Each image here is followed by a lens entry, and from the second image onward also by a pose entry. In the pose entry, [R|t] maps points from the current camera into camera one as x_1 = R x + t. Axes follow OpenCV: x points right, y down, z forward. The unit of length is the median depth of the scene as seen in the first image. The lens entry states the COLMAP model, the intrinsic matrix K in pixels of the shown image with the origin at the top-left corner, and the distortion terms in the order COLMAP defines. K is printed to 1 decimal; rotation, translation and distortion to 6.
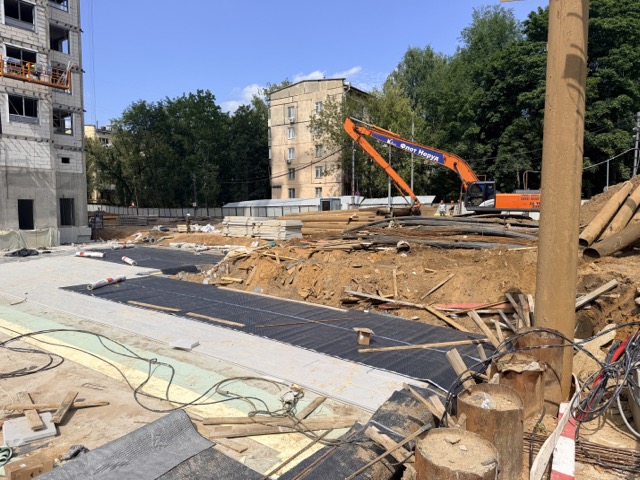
lens RADIAL K [[453.5, 0, 320.2], [0, 453.5, 239.2], [0, 0, 1]] dist [0.053021, -0.062405]
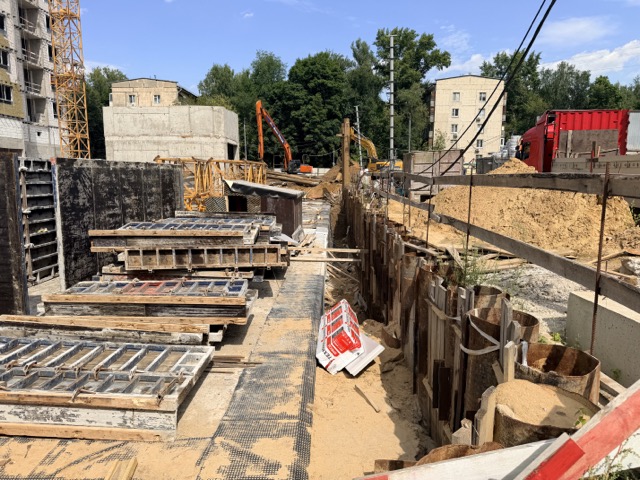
lens RADIAL K [[453.5, 0, 319.9], [0, 453.5, 239.6], [0, 0, 1]] dist [0.053021, -0.062405]
pose [[0.830482, -0.074785, 0.552002, -0.856949], [0.032993, 0.995811, 0.085276, 0.086559], [-0.556067, -0.052608, 0.829471, -1.037211]]
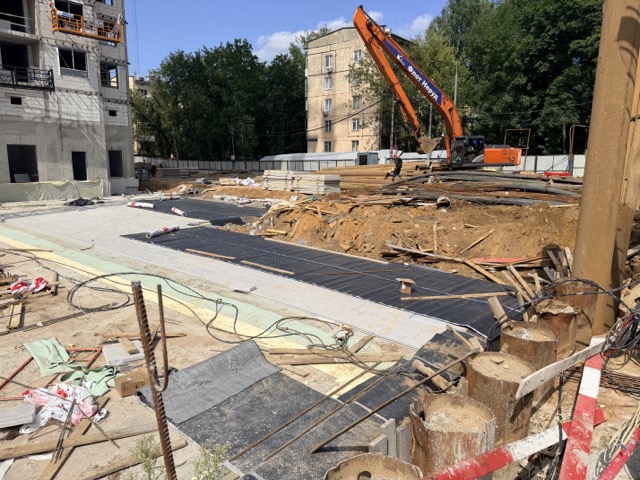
lens RADIAL K [[453.5, 0, 323.0], [0, 453.5, 241.1], [0, 0, 1]] dist [0.053021, -0.062405]
pose [[0.997715, 0.020454, -0.064388, -0.012766], [-0.013568, 0.994315, 0.105613, -0.001034], [0.066182, -0.104498, 0.992321, -0.026724]]
